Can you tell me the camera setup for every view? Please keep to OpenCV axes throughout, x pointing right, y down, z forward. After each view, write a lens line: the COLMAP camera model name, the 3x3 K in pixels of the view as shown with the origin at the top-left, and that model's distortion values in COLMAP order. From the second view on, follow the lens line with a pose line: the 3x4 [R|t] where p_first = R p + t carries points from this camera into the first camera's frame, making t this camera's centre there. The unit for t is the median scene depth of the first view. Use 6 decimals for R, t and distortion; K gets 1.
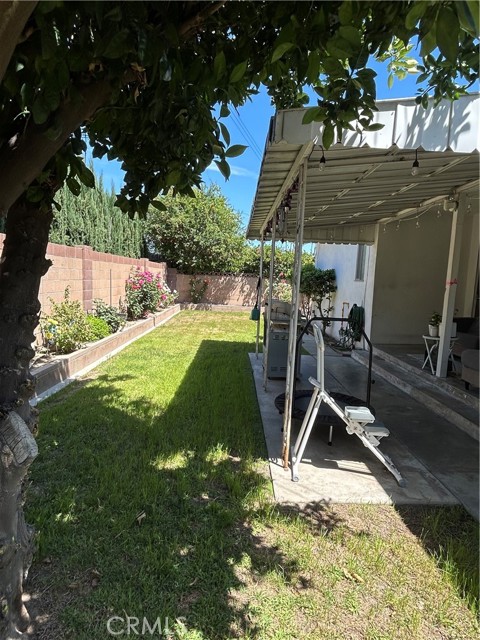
lens RADIAL K [[380.0, 0, 239.2], [0, 380.0, 320.3], [0, 0, 1]] dist [-0.004853, 0.002634]
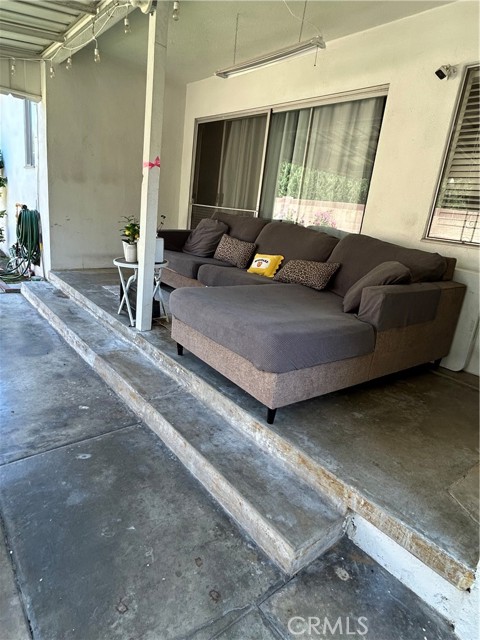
lens RADIAL K [[380.0, 0, 238.7], [0, 380.0, 319.8], [0, 0, 1]] dist [-0.004853, 0.002634]
pose [[0.780629, -0.132939, 0.610692, 0.268338], [-0.008434, 0.974787, 0.222977, -0.002828], [-0.624938, -0.179213, 0.759826, 0.424702]]
